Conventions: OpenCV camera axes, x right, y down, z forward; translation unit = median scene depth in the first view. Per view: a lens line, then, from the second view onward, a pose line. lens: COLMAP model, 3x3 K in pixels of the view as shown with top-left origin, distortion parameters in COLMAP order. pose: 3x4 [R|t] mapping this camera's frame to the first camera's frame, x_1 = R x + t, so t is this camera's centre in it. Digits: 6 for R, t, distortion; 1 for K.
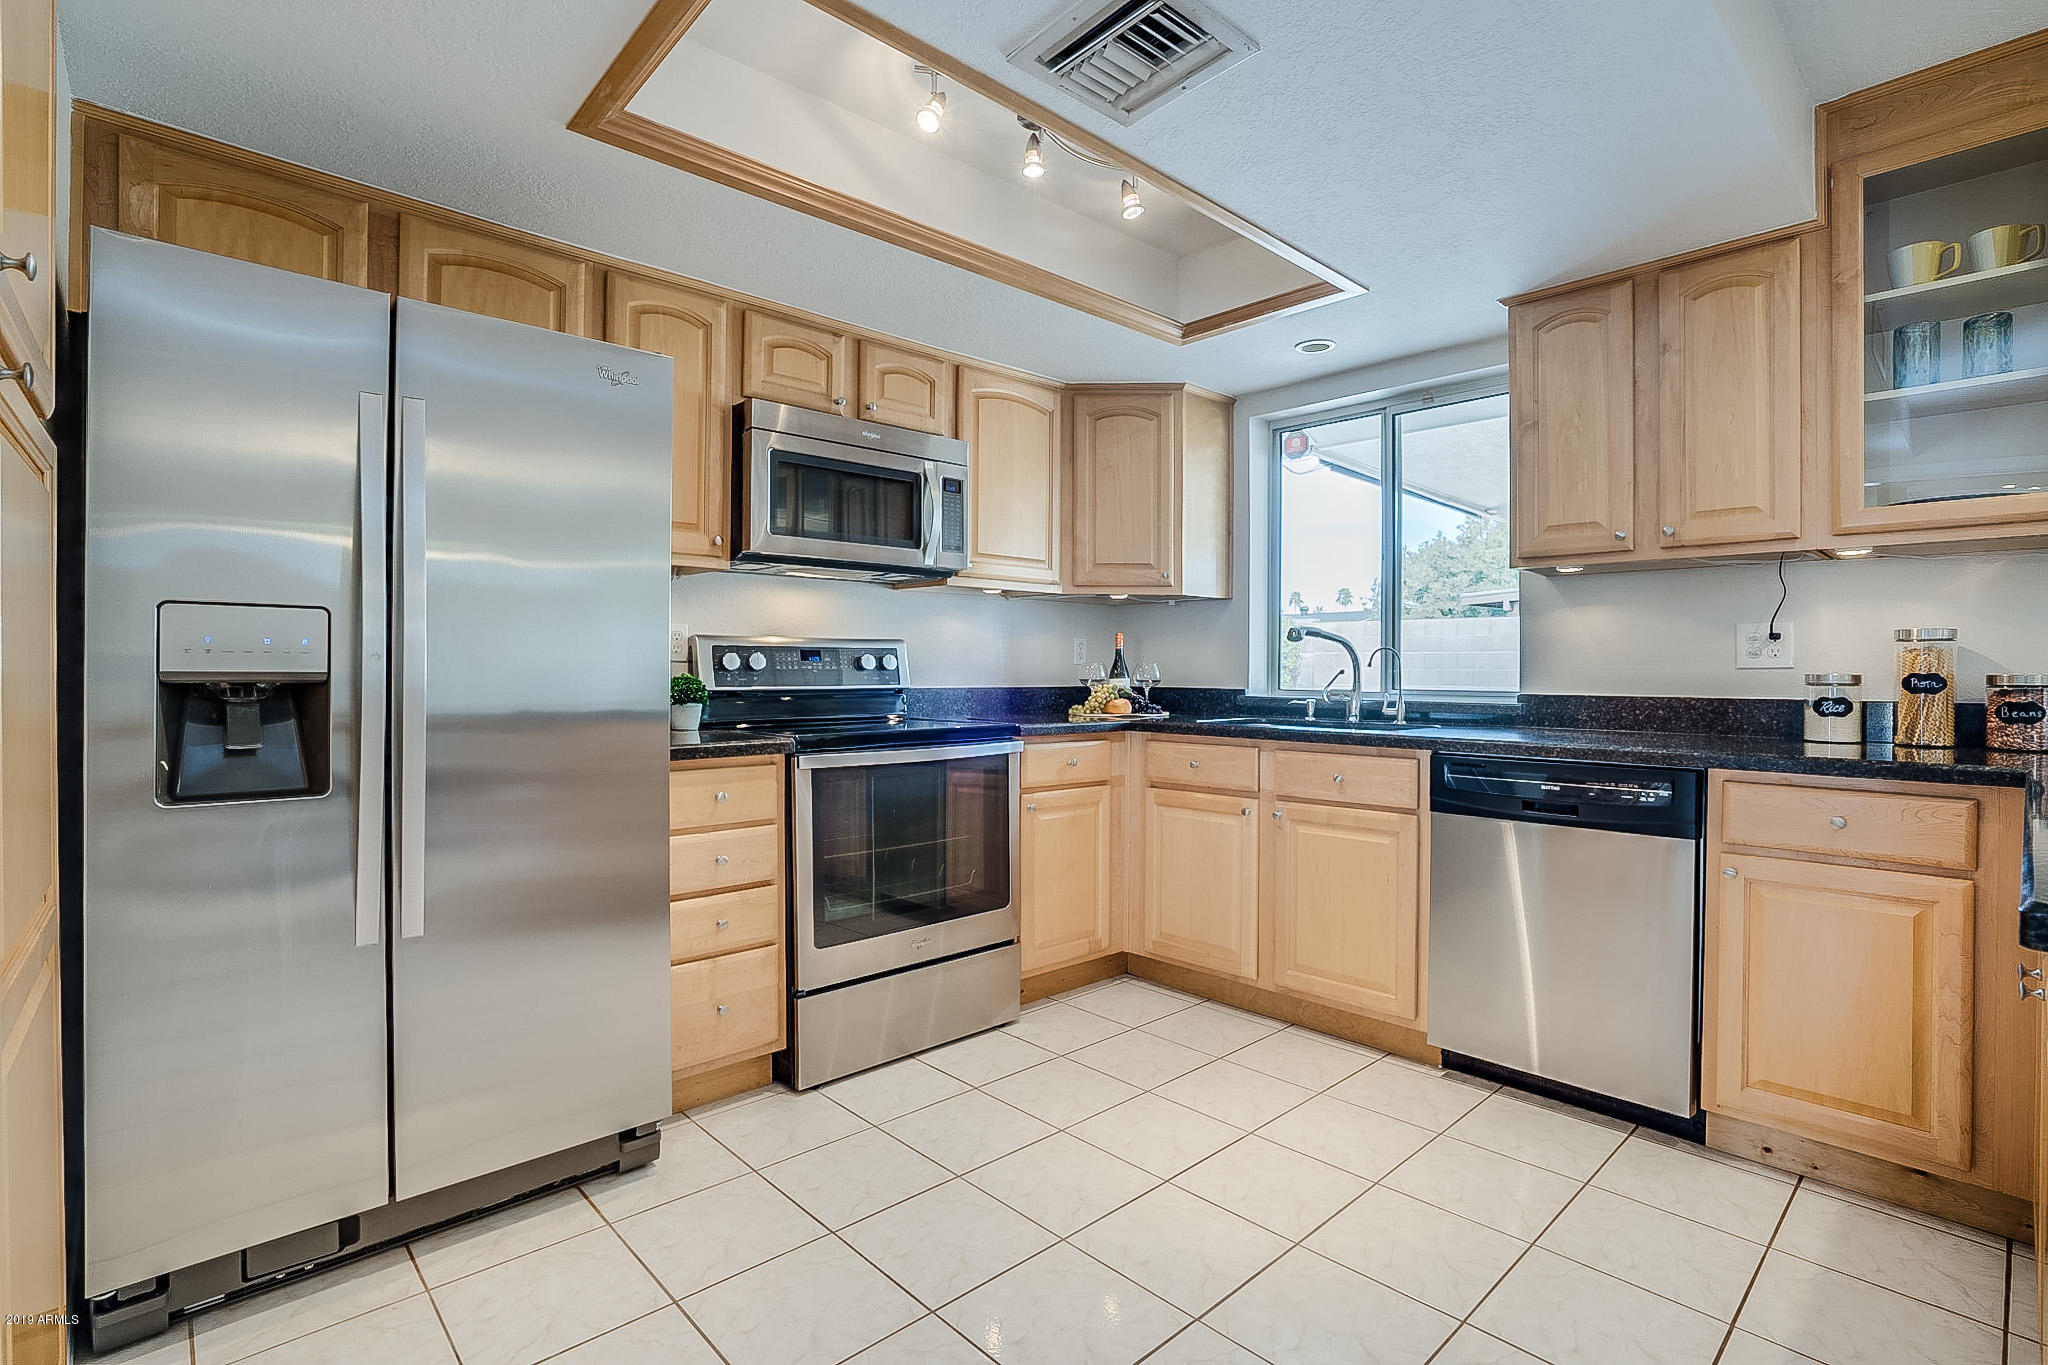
lens RADIAL K [[963.7, 0, 1017.3], [0, 963.7, 671.8], [0, 0, 1]] dist [-0.062452, 0.024537]
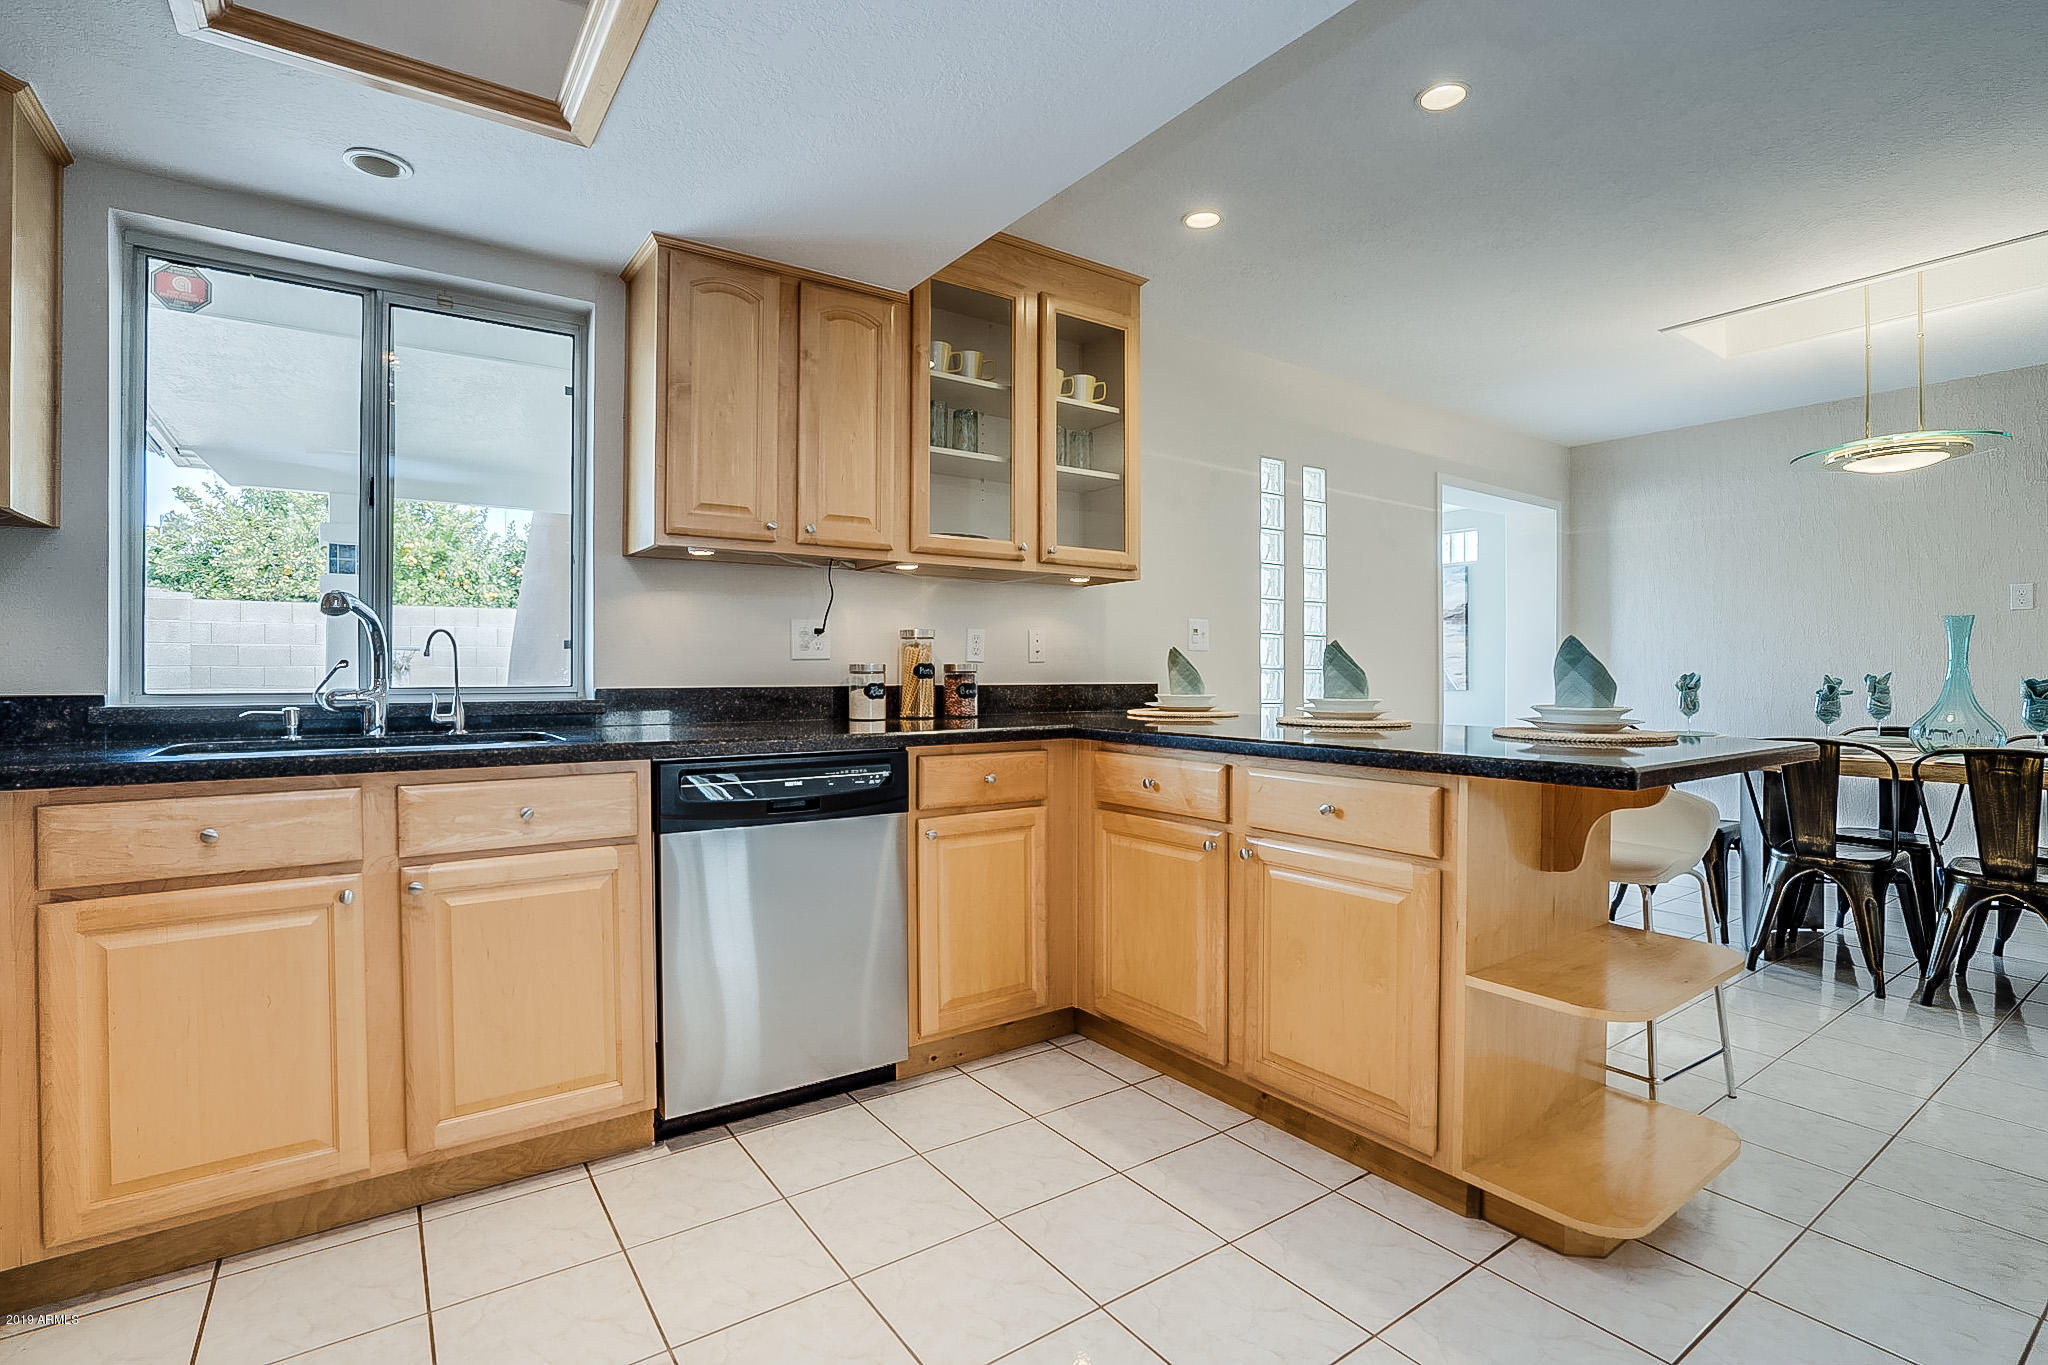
lens RADIAL K [[963.7, 0, 1017.3], [0, 963.7, 671.8], [0, 0, 1]] dist [-0.062452, 0.024537]
pose [[0.135318, -0.007339, 0.990775, -0.284020], [0.004037, 0.999968, 0.006856, 0.003833], [-0.990794, 0.003072, 0.135344, 0.514807]]
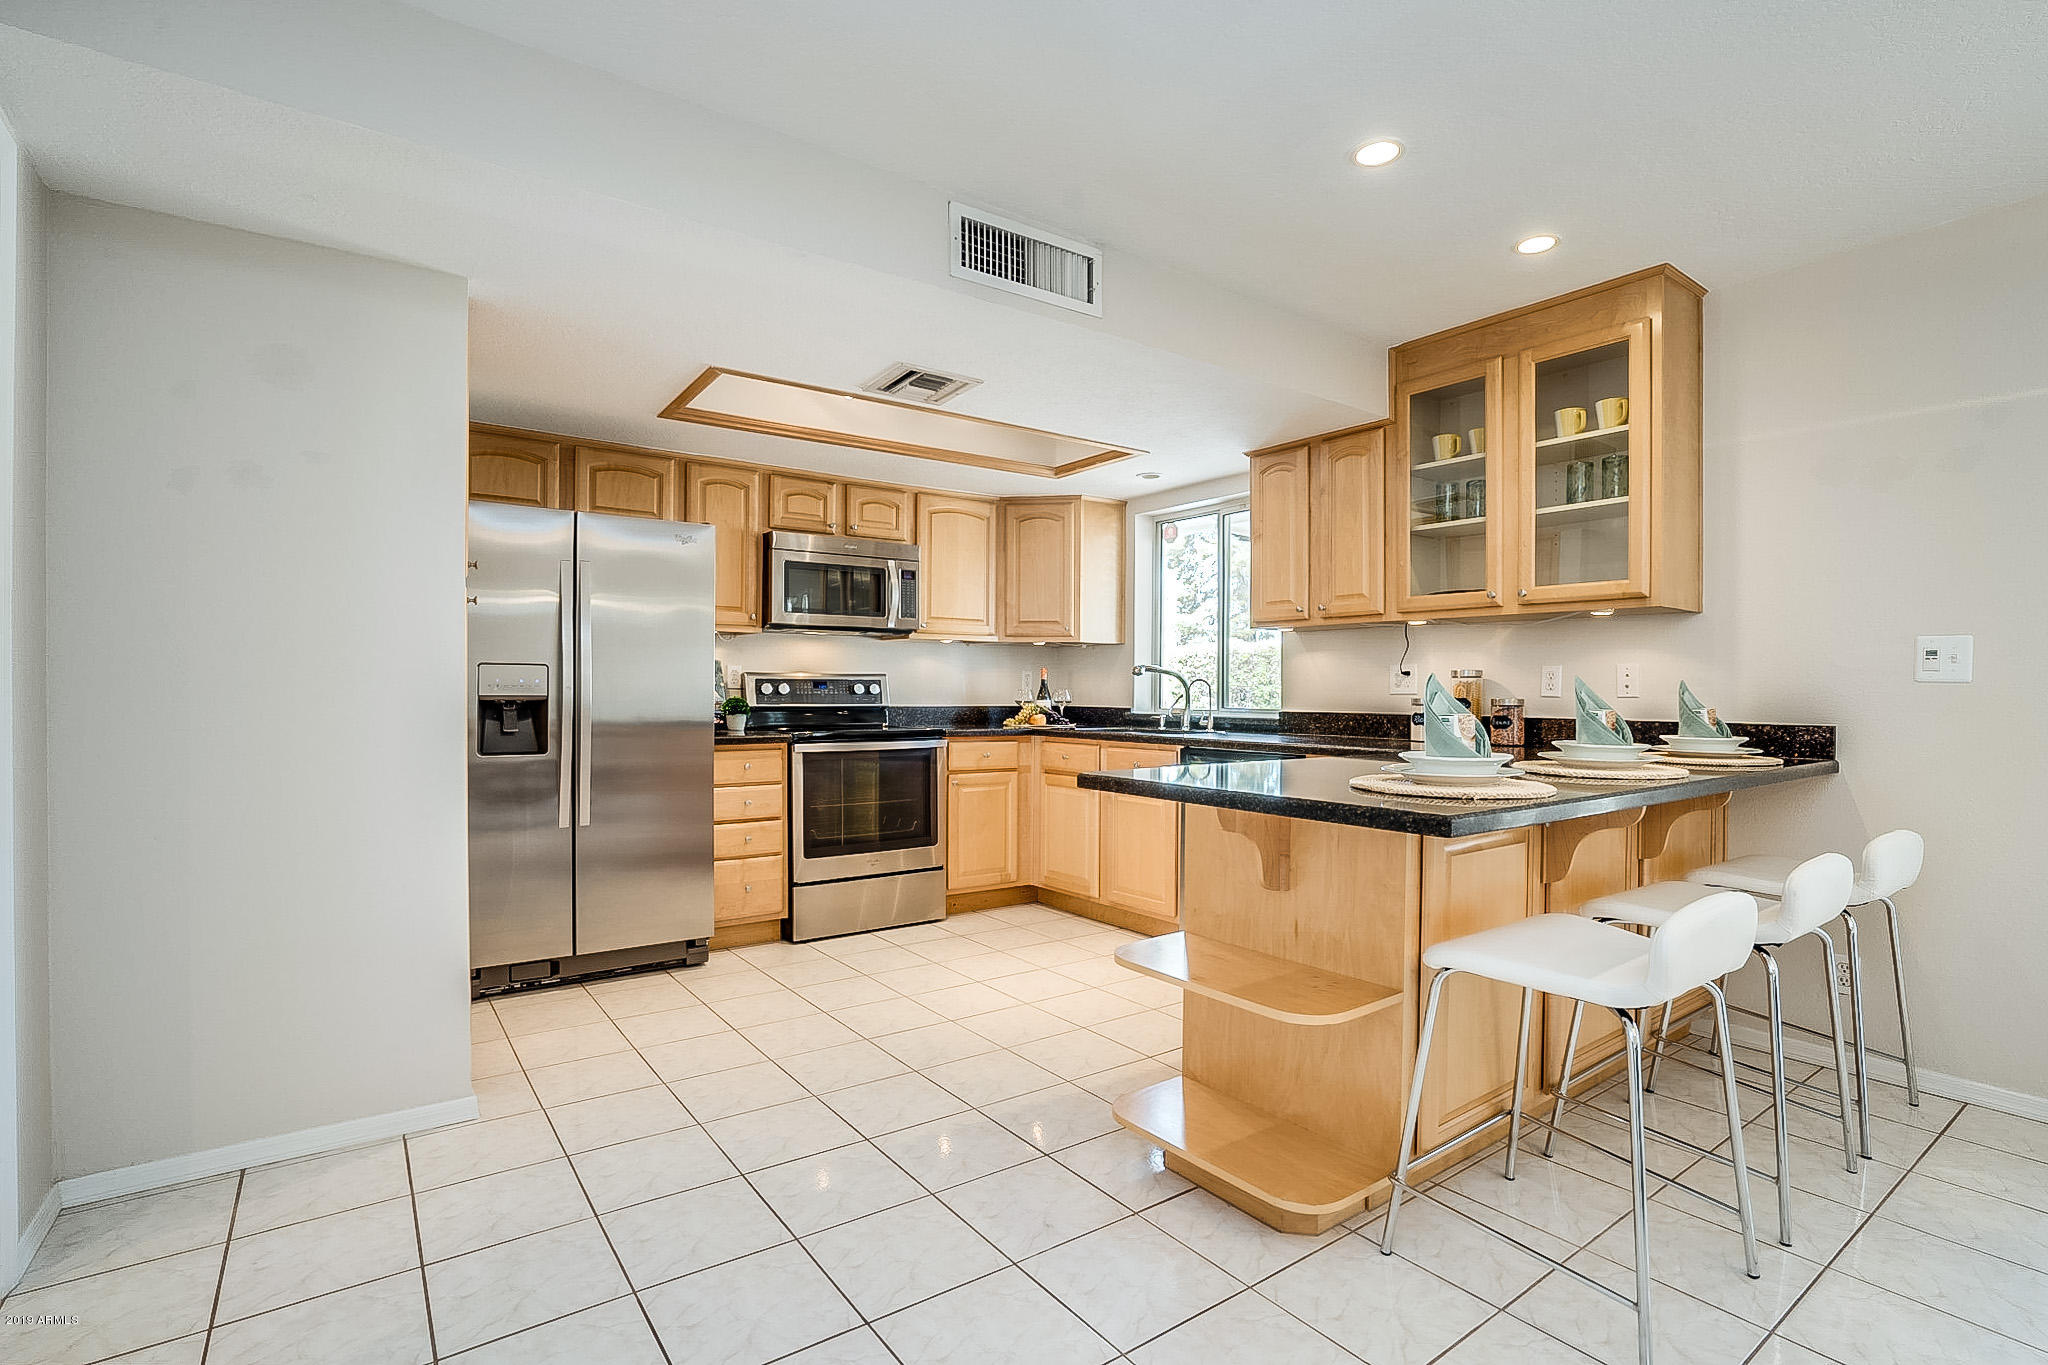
lens RADIAL K [[979.0, 0, 1027.8], [0, 979.0, 695.9], [0, 0, 1]] dist [-0.064933, 0.036931]
pose [[0.993057, 0.001947, -0.117621, 0.325155], [-0.001743, 0.999997, 0.001841, -0.002559], [0.117624, -0.001623, 0.993057, -0.565062]]
